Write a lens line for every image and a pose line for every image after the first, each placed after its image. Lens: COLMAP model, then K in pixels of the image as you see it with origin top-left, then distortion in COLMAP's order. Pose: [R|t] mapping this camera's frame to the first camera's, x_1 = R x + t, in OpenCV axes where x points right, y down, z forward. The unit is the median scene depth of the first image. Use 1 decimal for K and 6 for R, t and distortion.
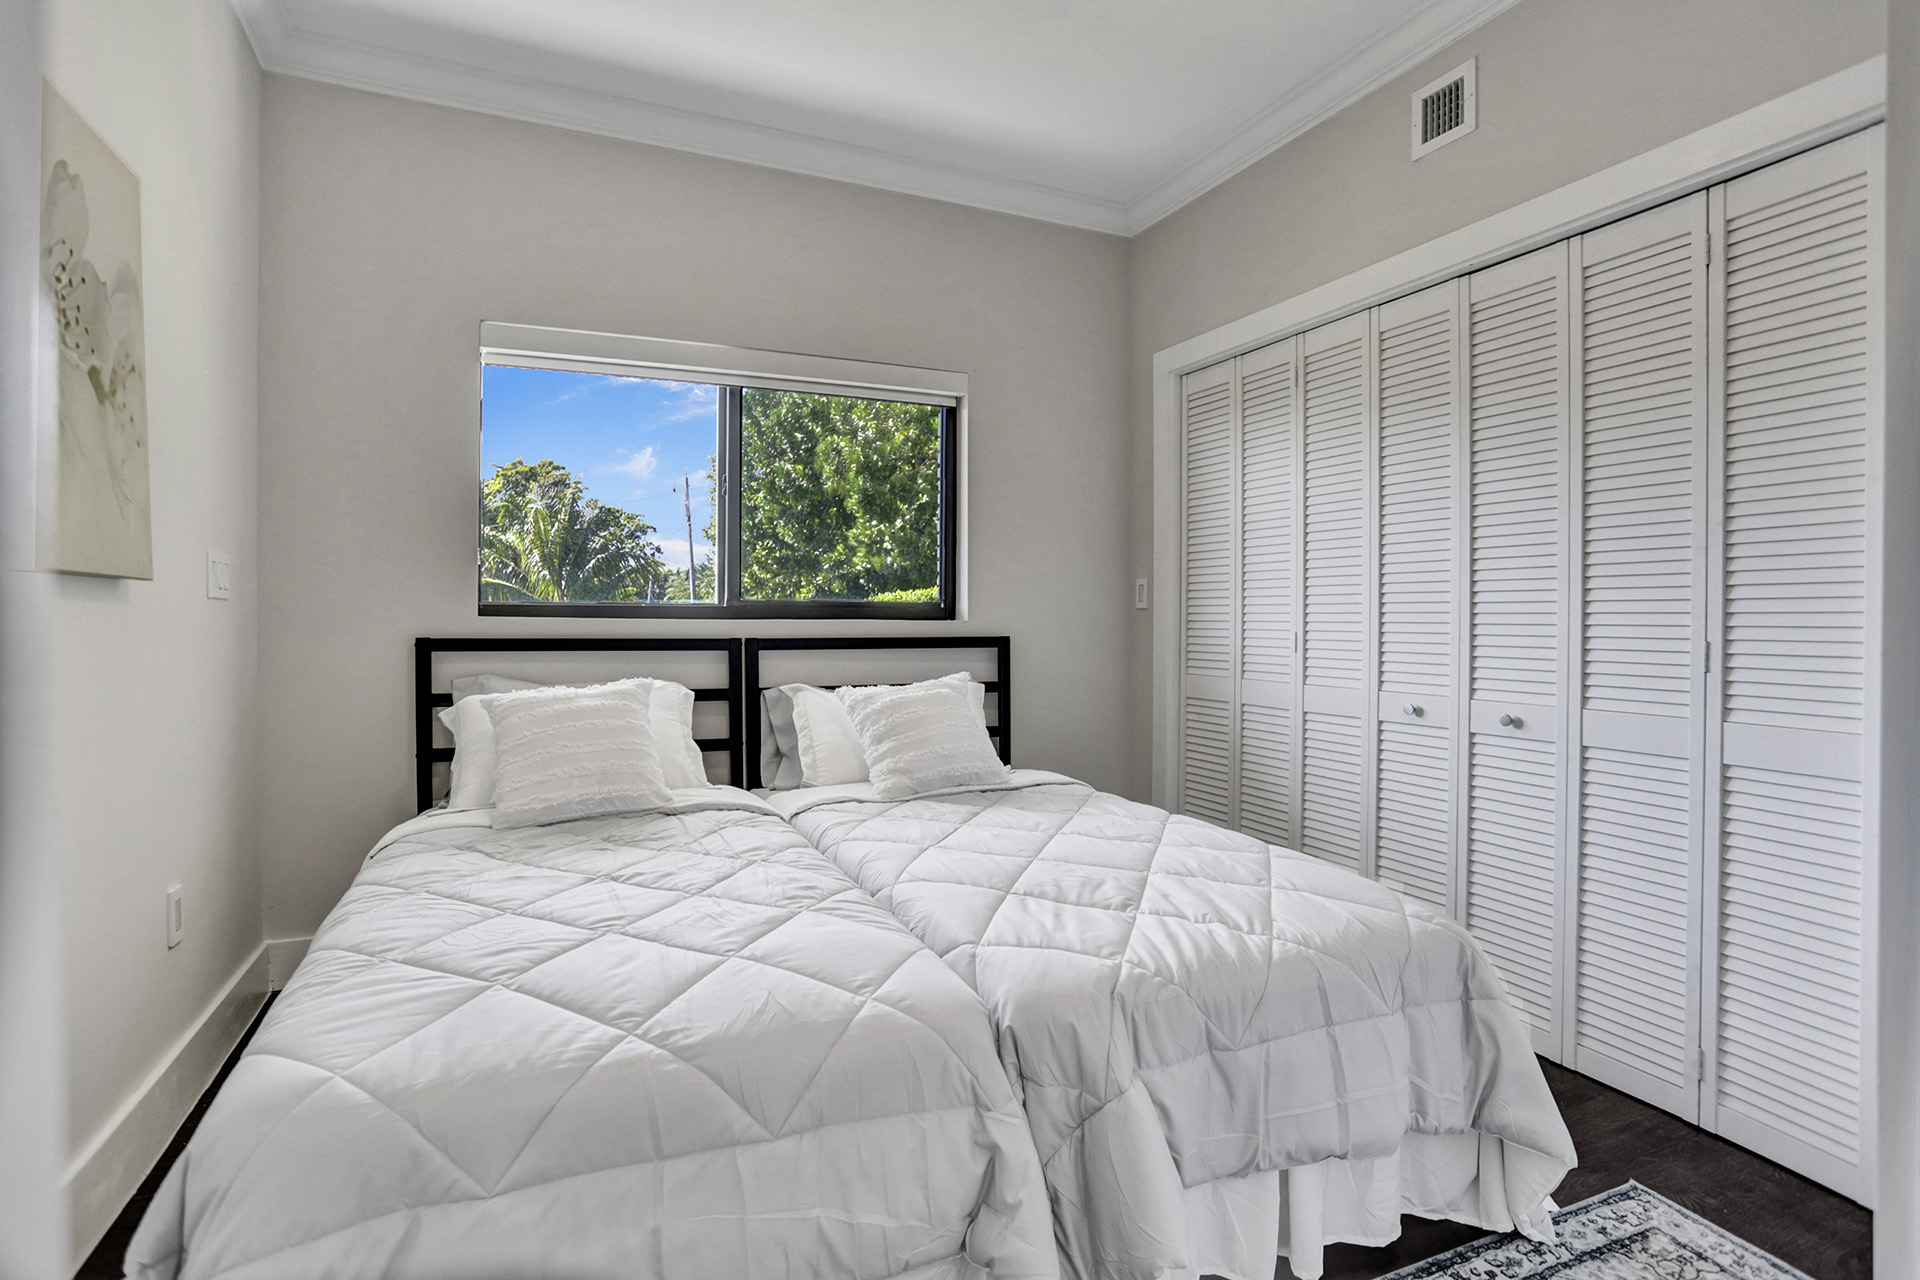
lens RADIAL K [[942.7, 0, 949.1], [0, 942.7, 615.7], [0, 0, 1]] dist [-0.046852, 0.000922]
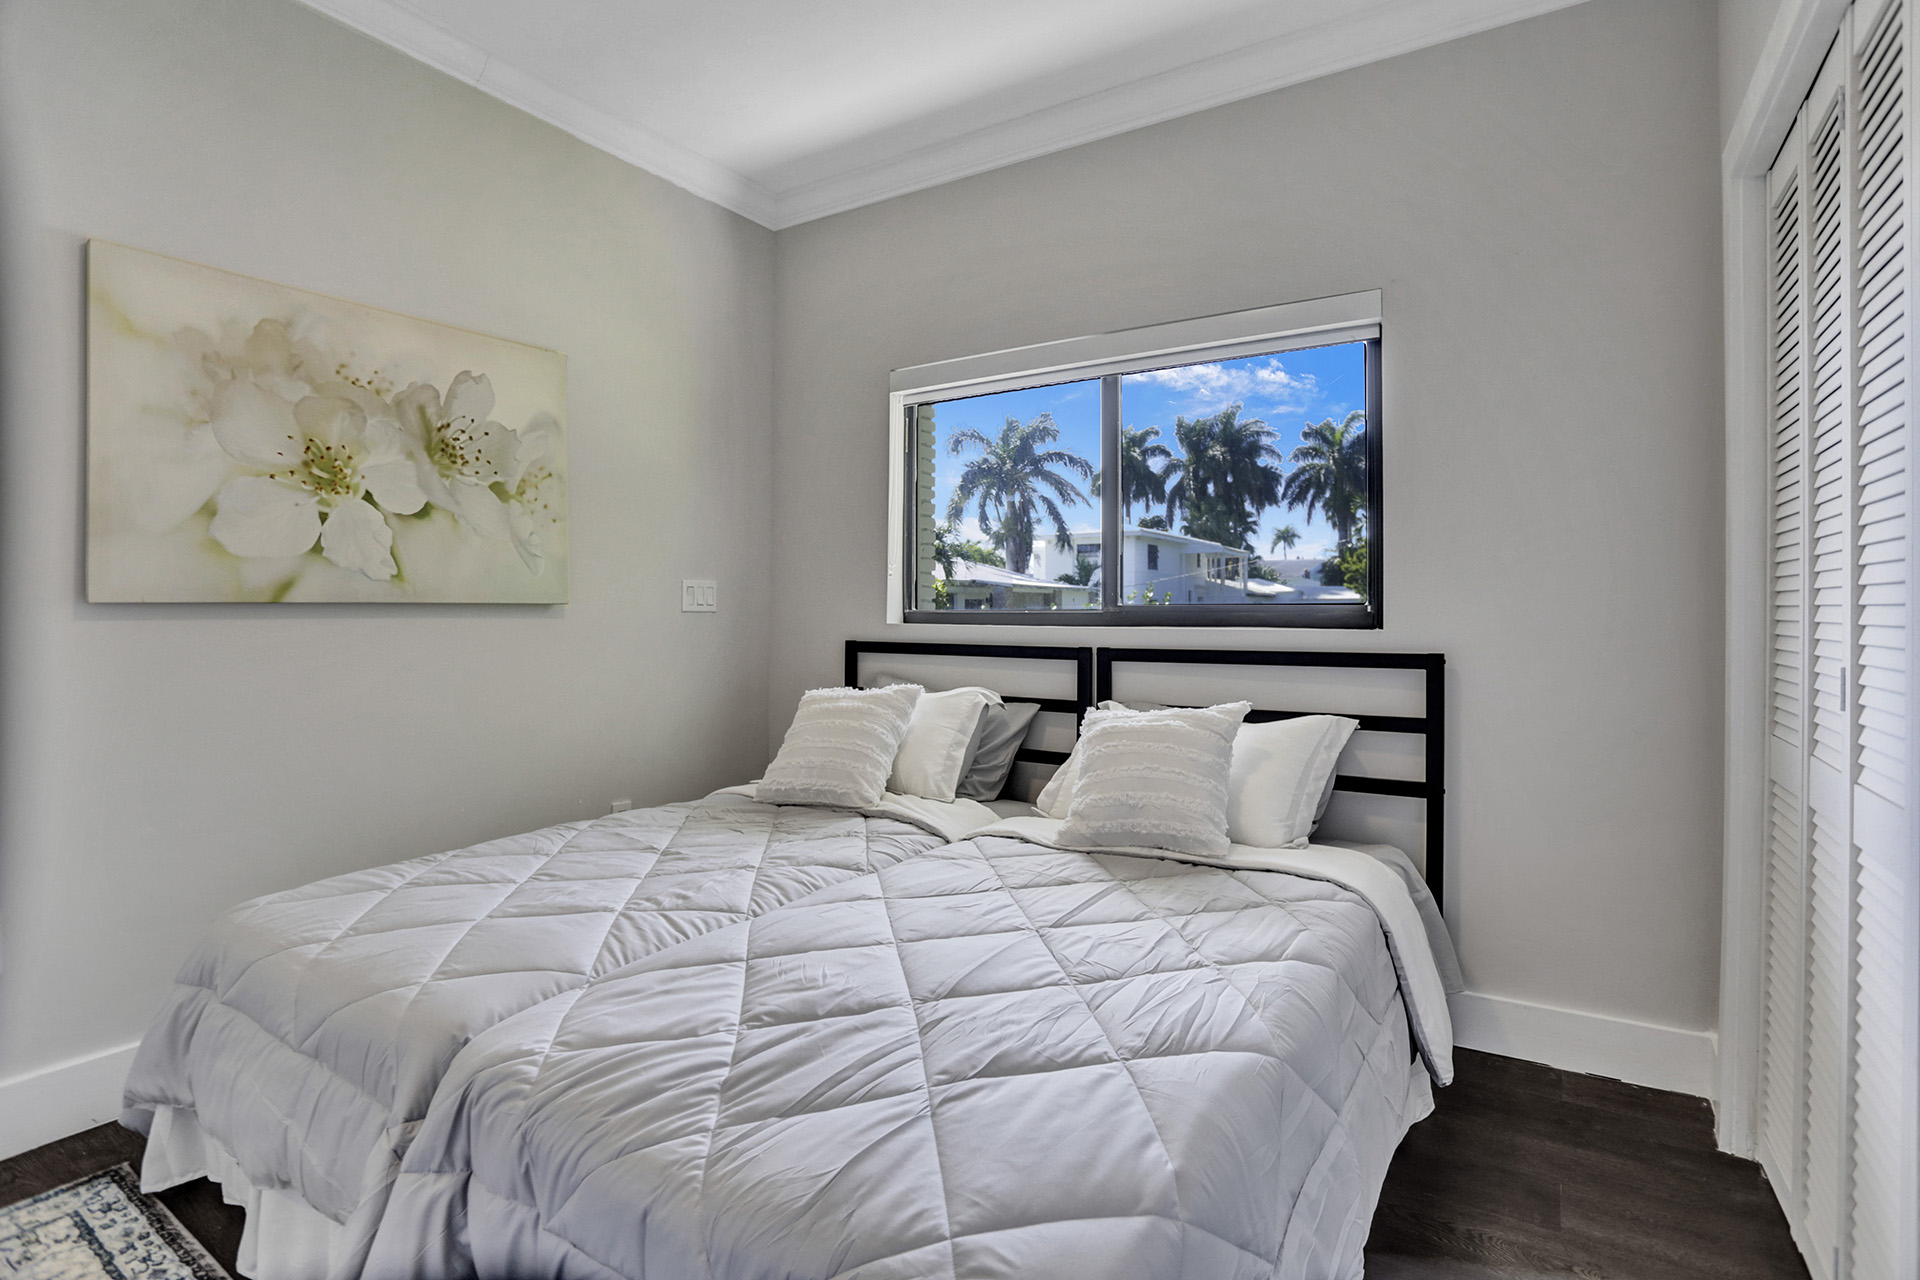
lens RADIAL K [[942.7, 0, 949.1], [0, 942.7, 615.7], [0, 0, 1]] dist [-0.046852, 0.000922]
pose [[0.544259, 0.000340, -0.838917, 0.558256], [0.008791, 0.999943, 0.006109, -0.016680], [0.838871, -0.010700, 0.544225, 0.435509]]
